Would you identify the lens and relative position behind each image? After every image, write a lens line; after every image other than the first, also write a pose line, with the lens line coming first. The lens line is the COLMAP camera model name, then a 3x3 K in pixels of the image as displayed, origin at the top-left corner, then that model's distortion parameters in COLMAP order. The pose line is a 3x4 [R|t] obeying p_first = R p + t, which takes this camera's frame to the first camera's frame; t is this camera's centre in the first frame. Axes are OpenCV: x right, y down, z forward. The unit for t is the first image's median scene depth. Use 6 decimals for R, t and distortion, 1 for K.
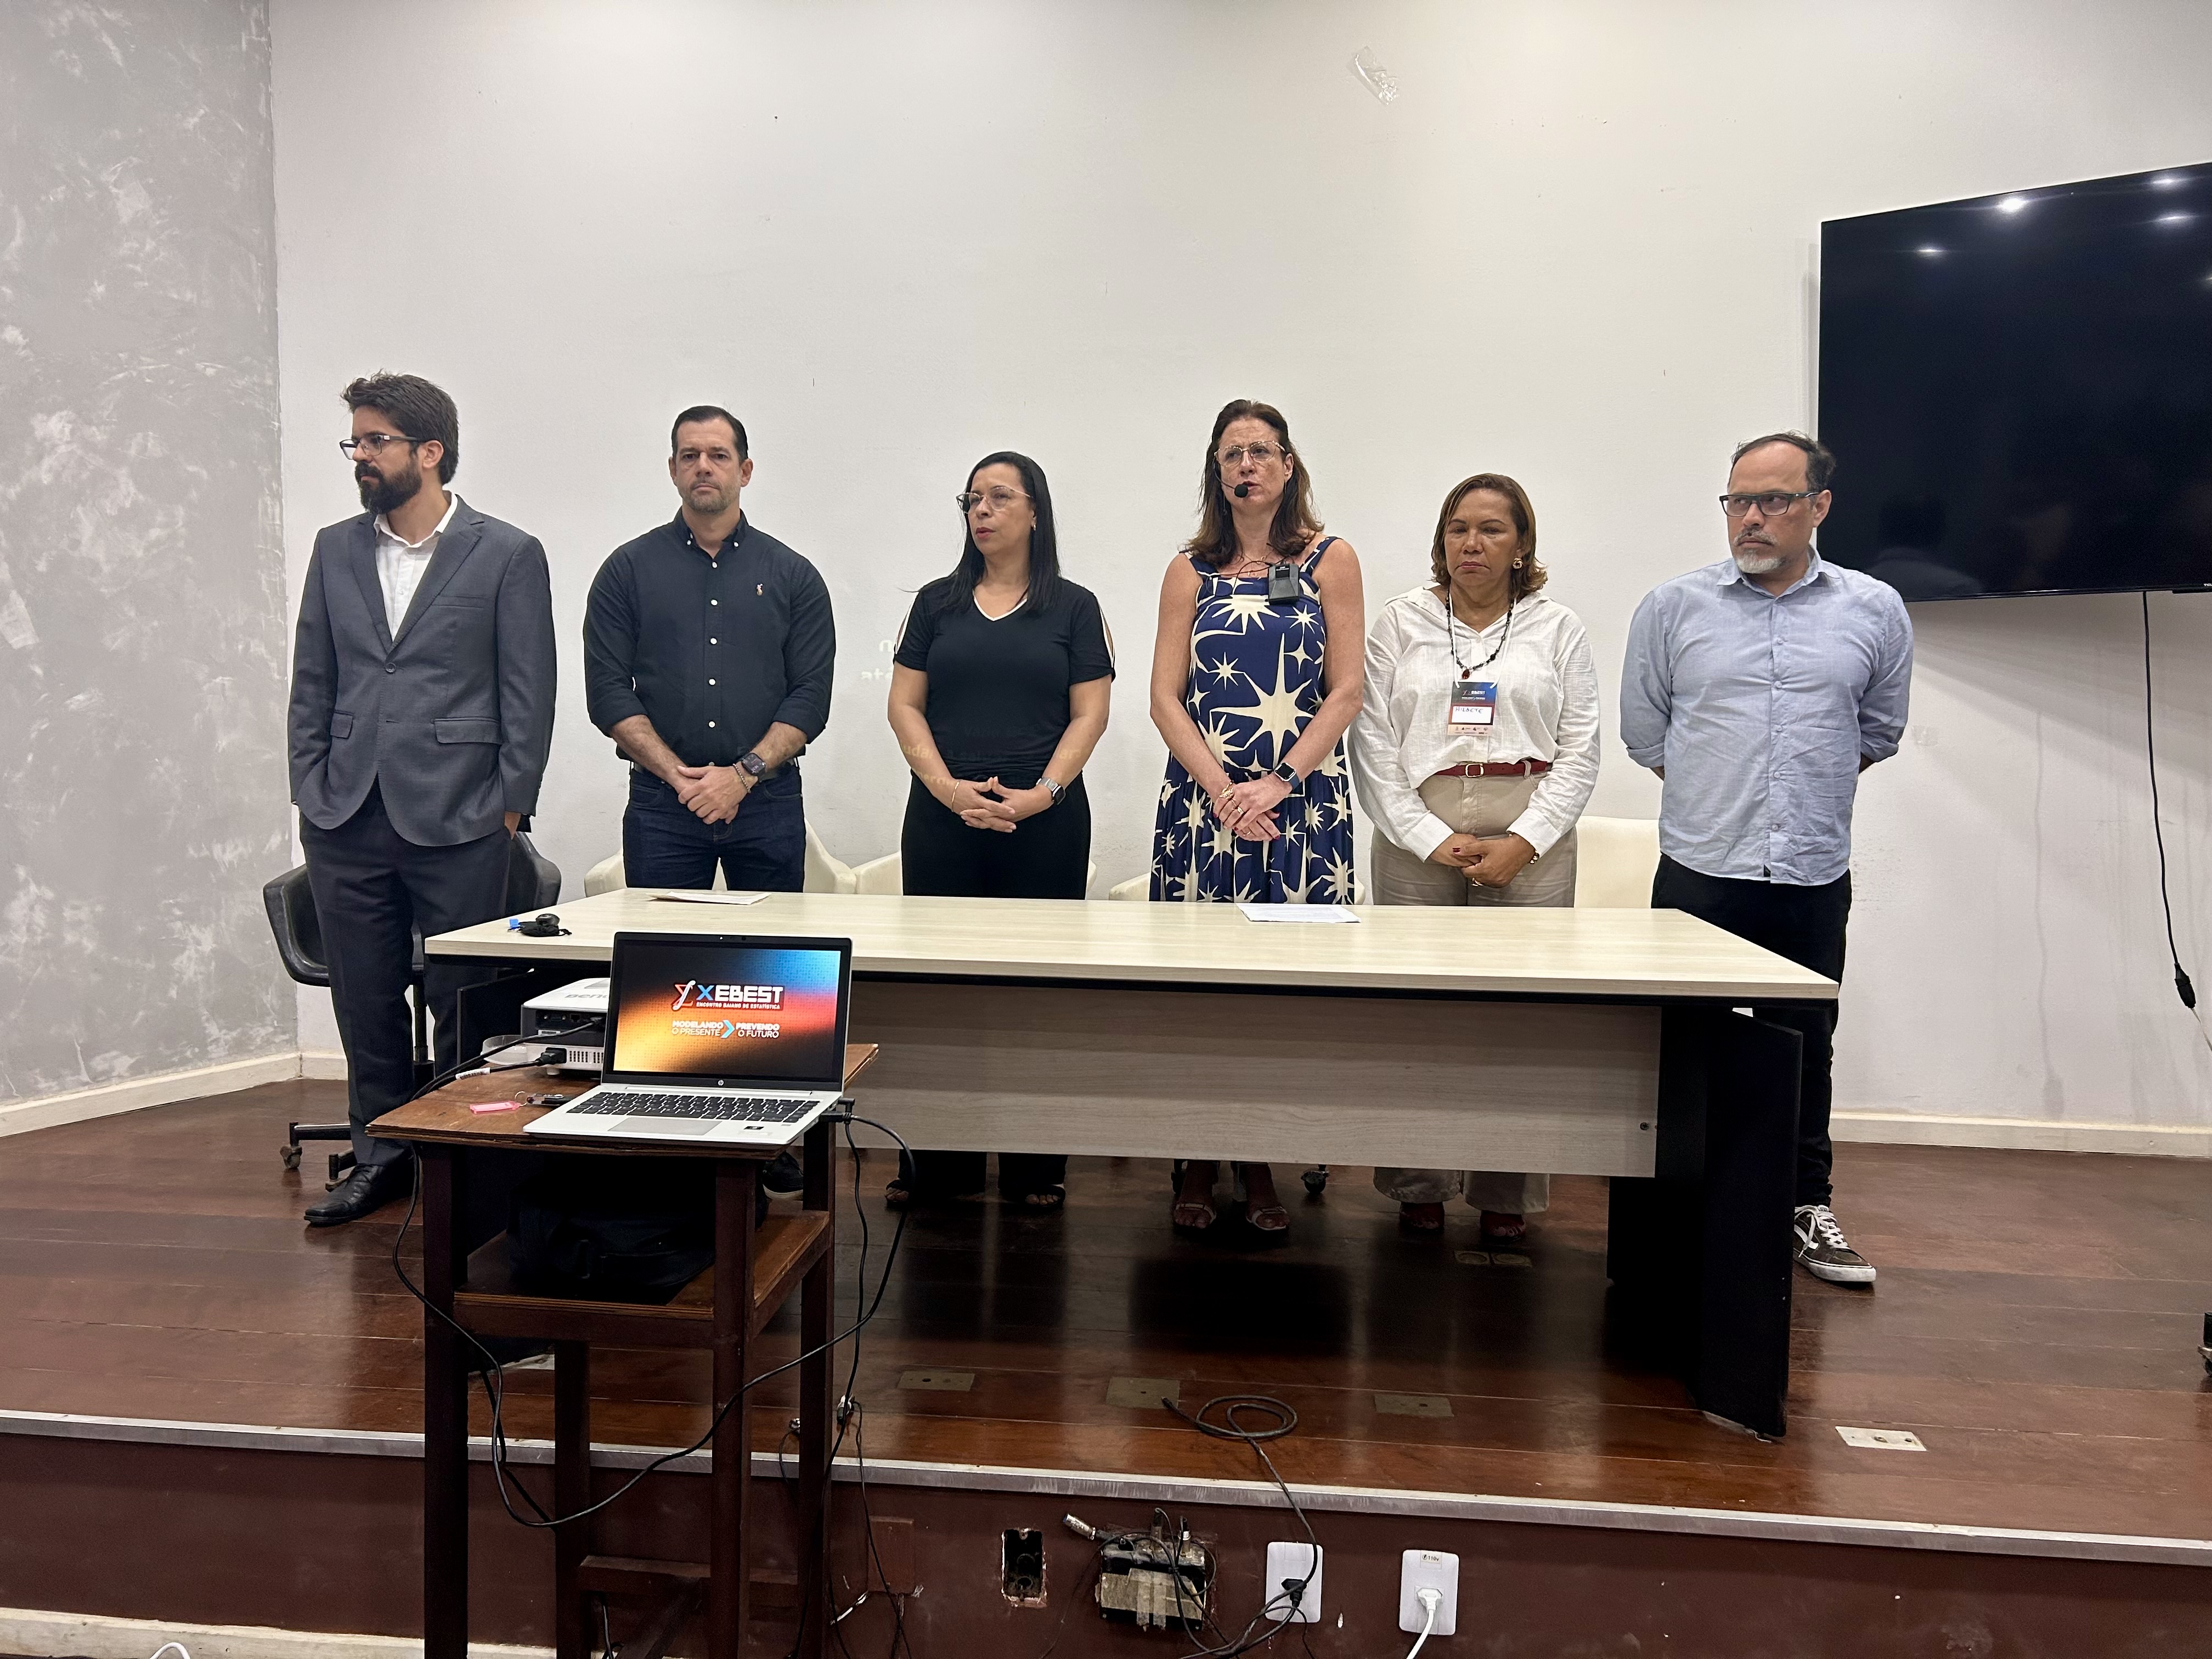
lens RADIAL K [[1665.7, 0, 1100.4], [0, 1665.7, 839.7], [0, 0, 1]] dist [0.057690, -0.069743]
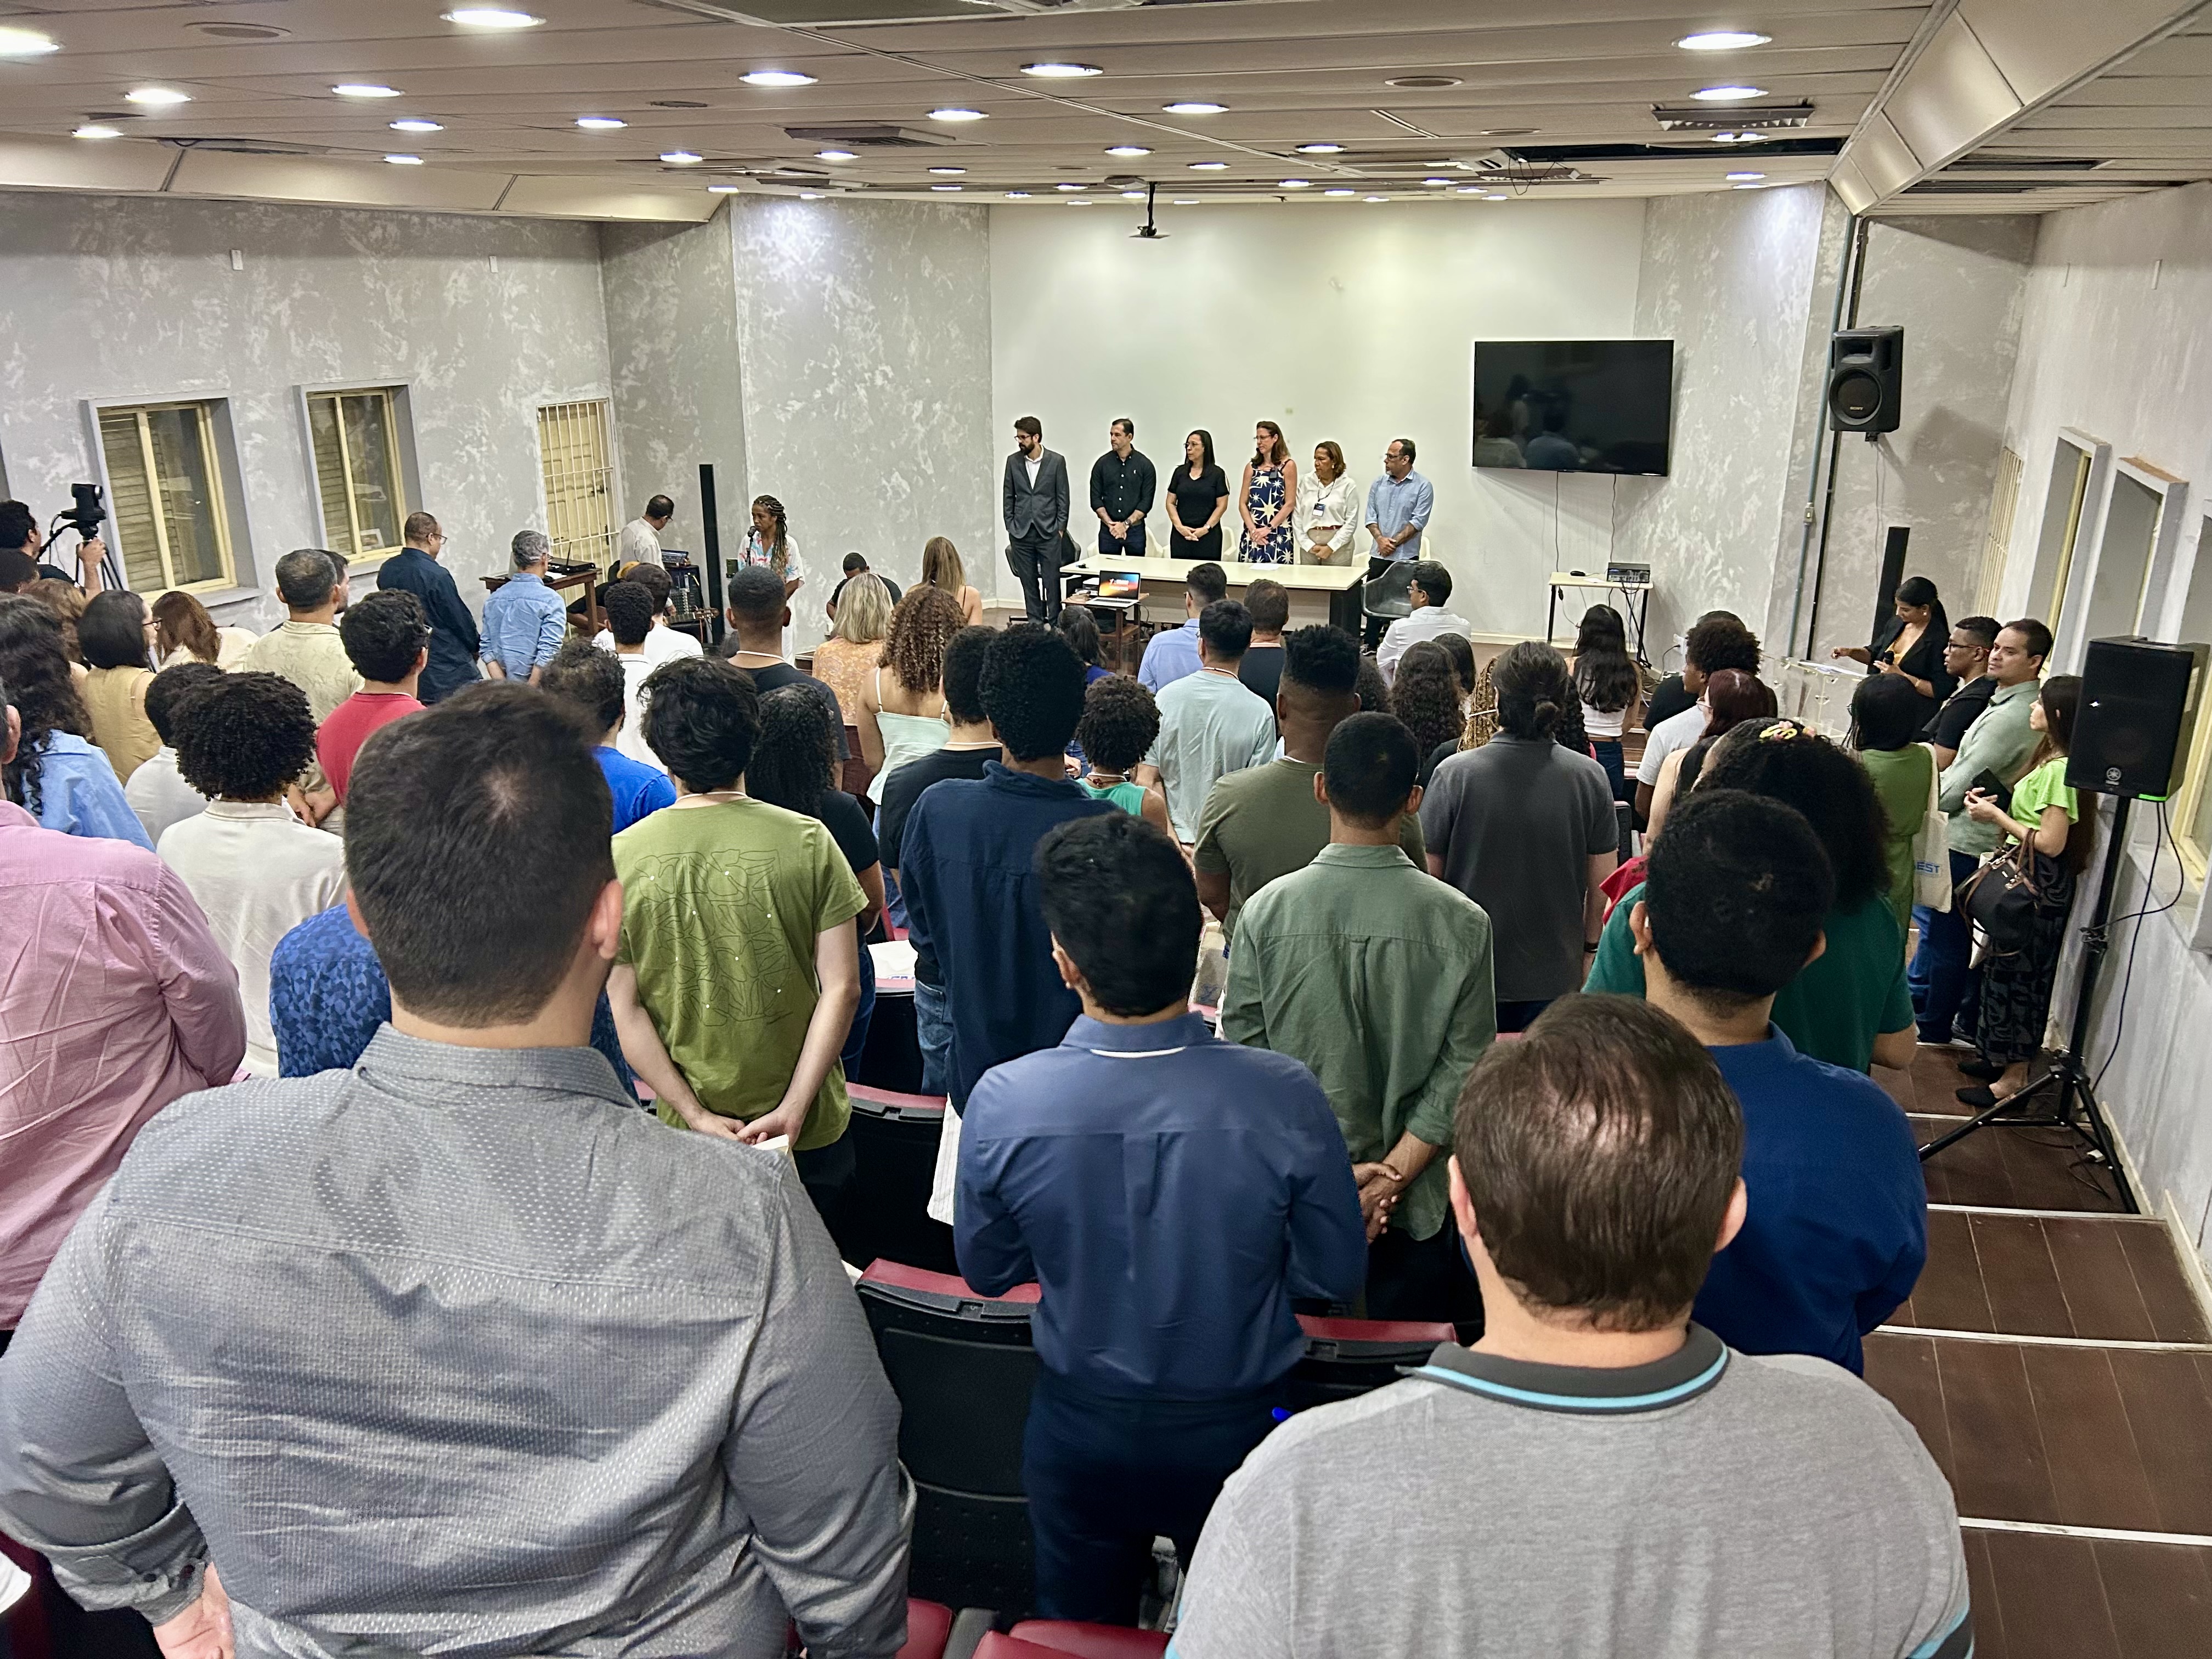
lens RADIAL K [[1665.7, 0, 1100.4], [0, 1665.7, 839.7], [0, 0, 1]] dist [0.057690, -0.069743]
pose [[0.965930, 0.071719, -0.248666, 0.679638], [-0.011400, 0.971694, 0.235966, -0.224643], [0.258551, -0.225092, 0.939407, -2.597256]]
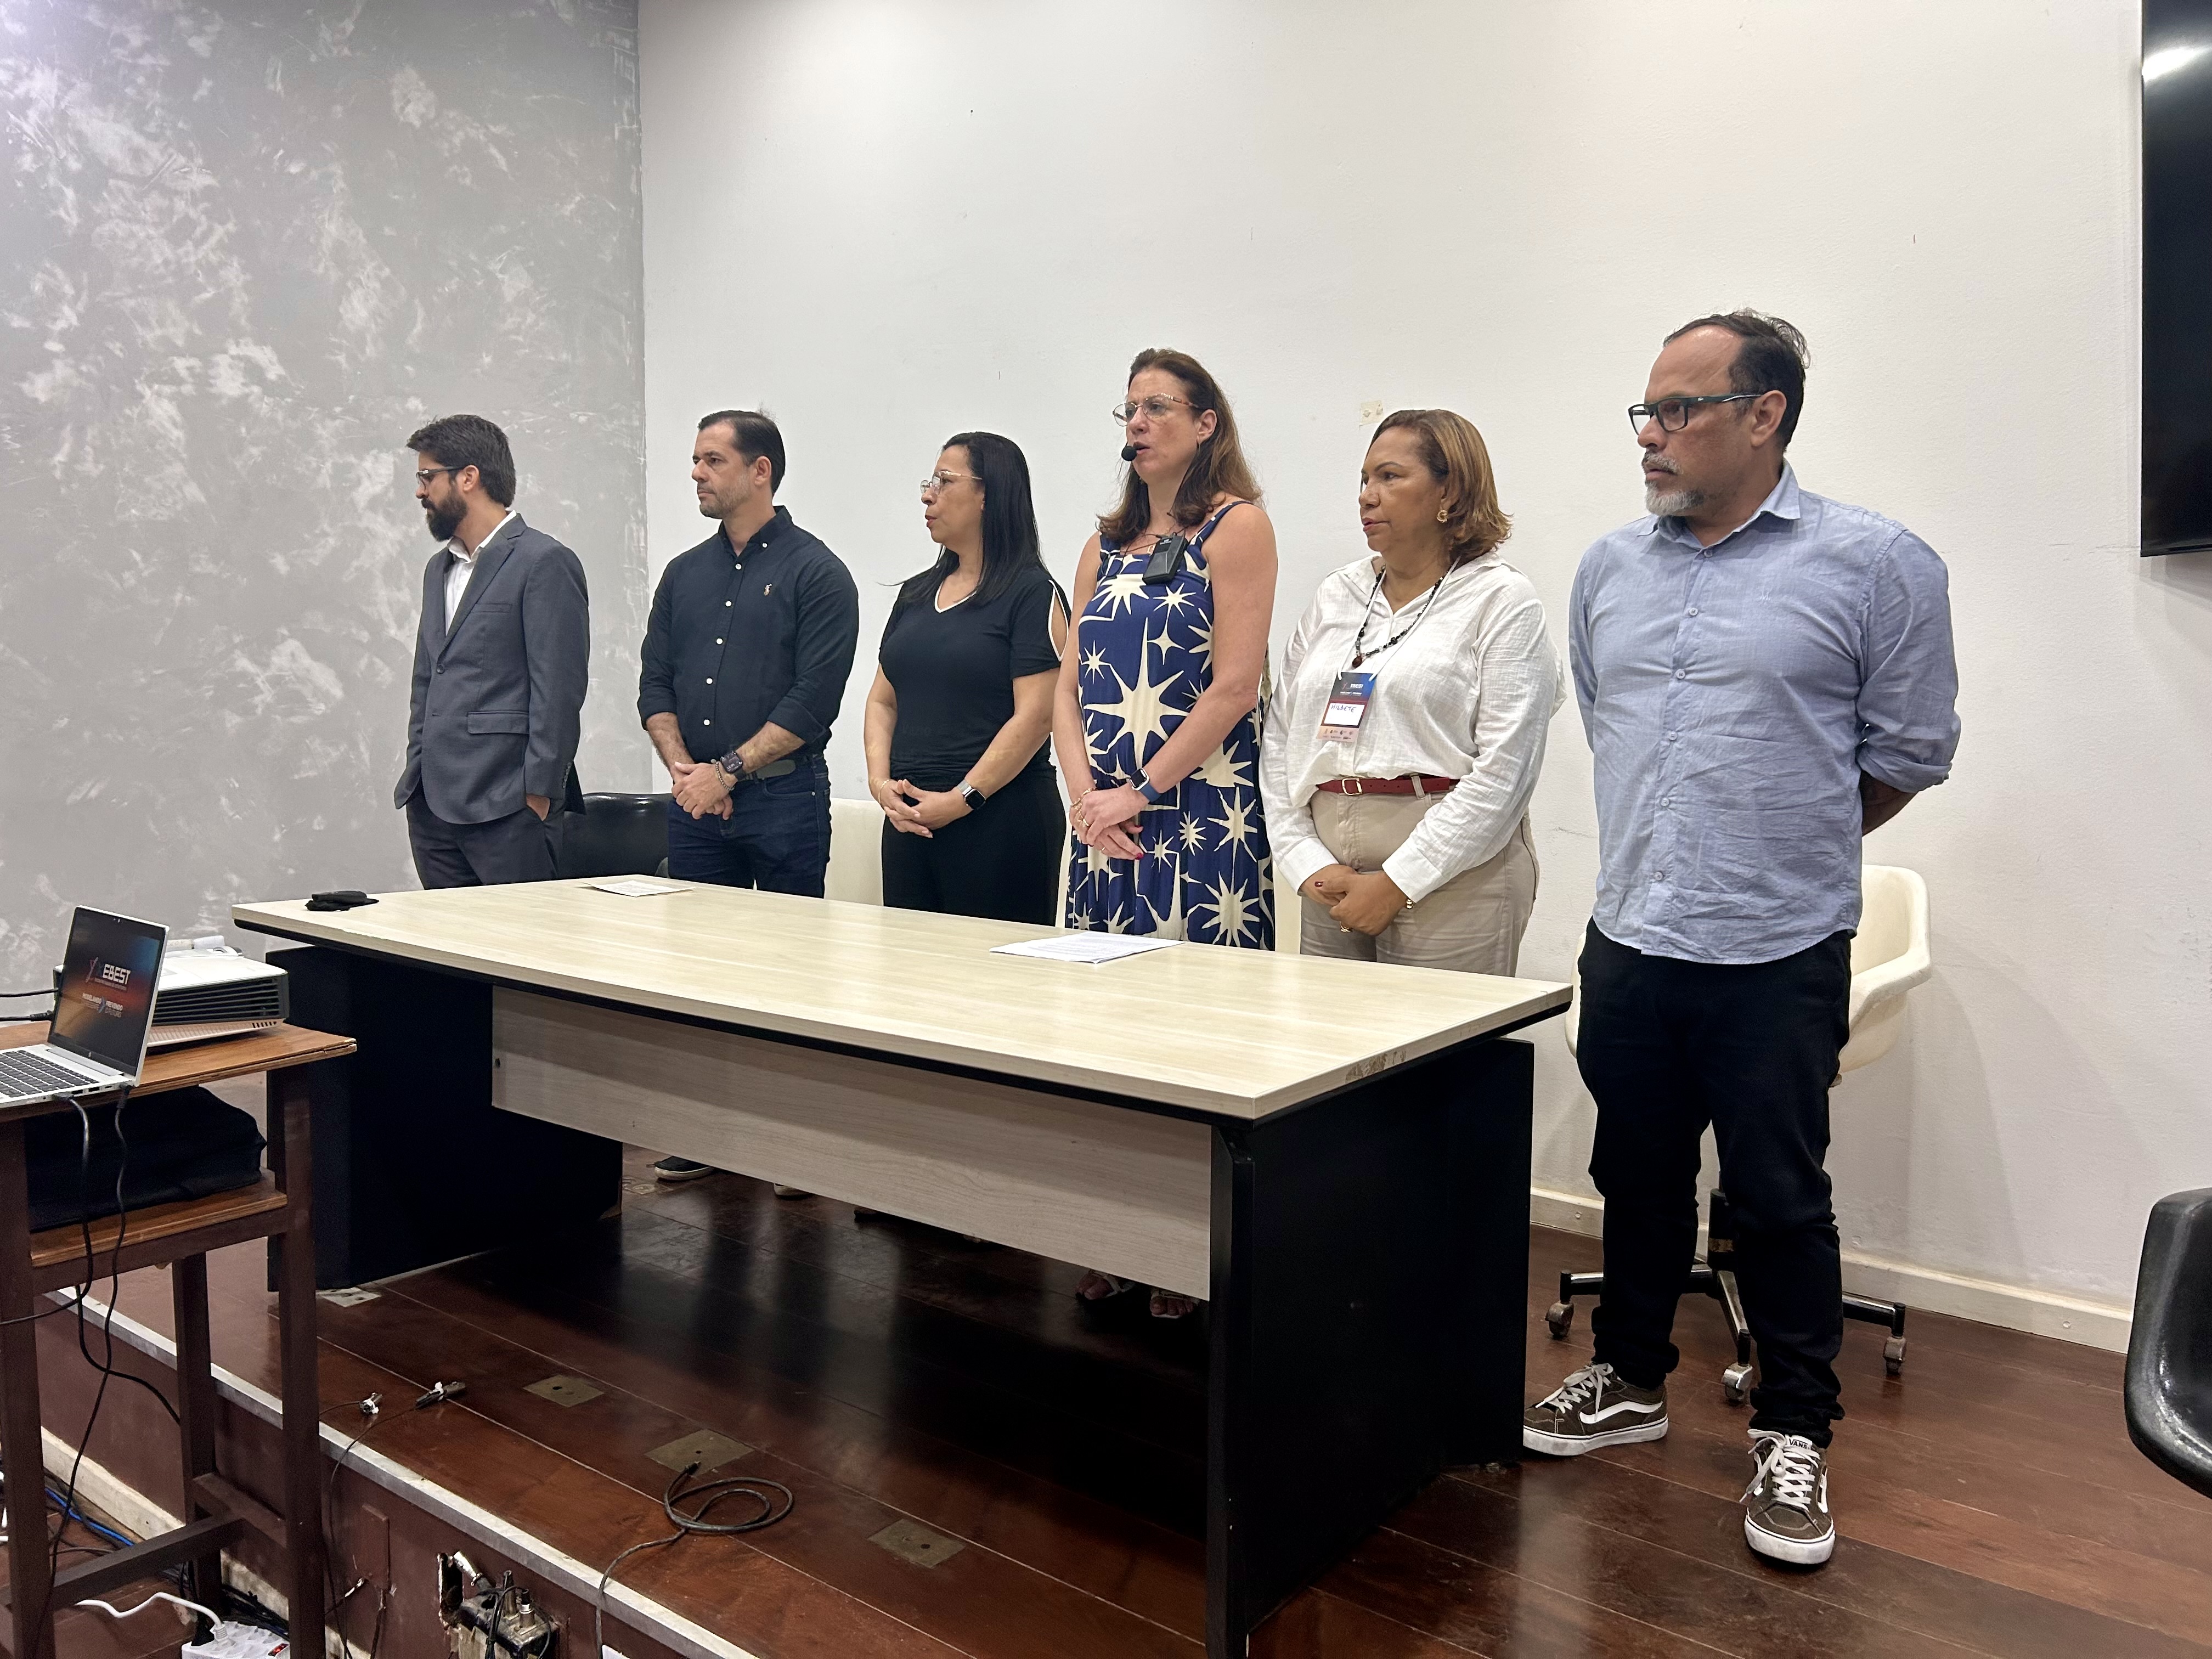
lens RADIAL K [[1659.6, 0, 1106.0], [0, 1659.6, 829.5], [0, 0, 1]] dist [0.055854, -0.049566]
pose [[0.846195, 0.040847, -0.531305, 0.514561], [-0.041853, 0.999072, 0.010152, -0.021811], [0.531227, 0.013646, 0.847120, 0.253334]]
